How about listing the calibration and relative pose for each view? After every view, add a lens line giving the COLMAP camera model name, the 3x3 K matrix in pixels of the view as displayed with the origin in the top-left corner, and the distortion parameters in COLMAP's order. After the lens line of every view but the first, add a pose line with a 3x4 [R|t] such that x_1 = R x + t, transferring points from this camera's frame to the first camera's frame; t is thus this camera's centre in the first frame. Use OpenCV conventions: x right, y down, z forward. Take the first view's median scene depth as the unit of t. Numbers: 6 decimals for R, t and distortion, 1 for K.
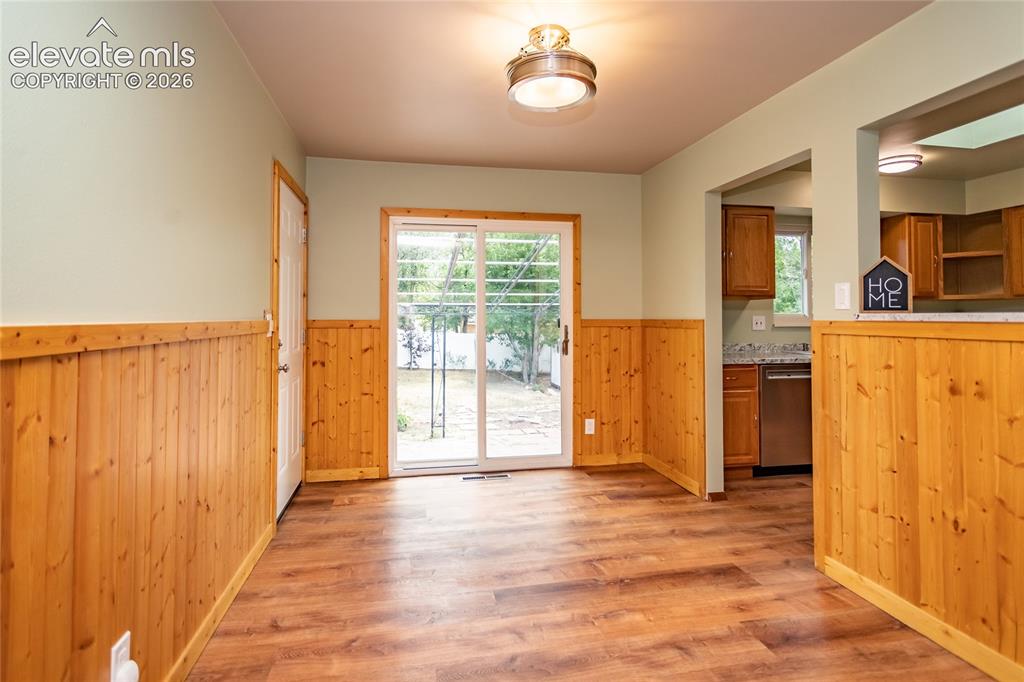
lens RADIAL K [[507.3, 0, 491.2], [0, 507.3, 300.9], [0, 0, 1]] dist [-0.002597, 0.001089]
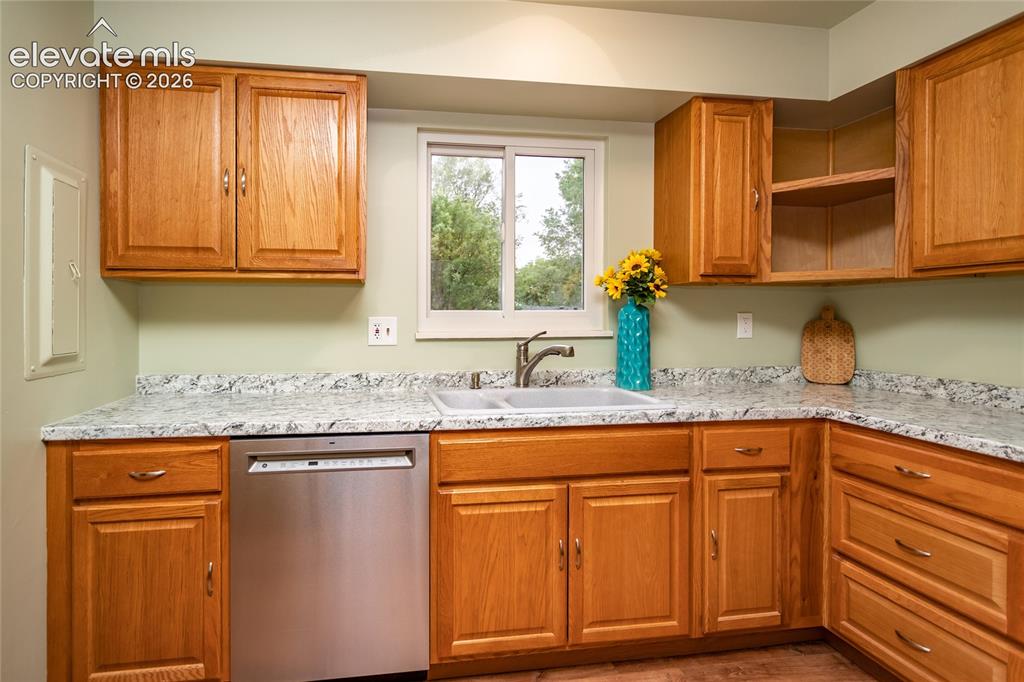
lens RADIAL K [[507.3, 0, 480.9], [0, 507.3, 312.9], [0, 0, 1]] dist [-0.002597, 0.001089]
pose [[0.999275, 0.001987, -0.038015, 0.644868], [-0.000888, 0.999582, 0.028897, 0.012576], [0.038056, -0.028842, 0.998859, 0.522027]]
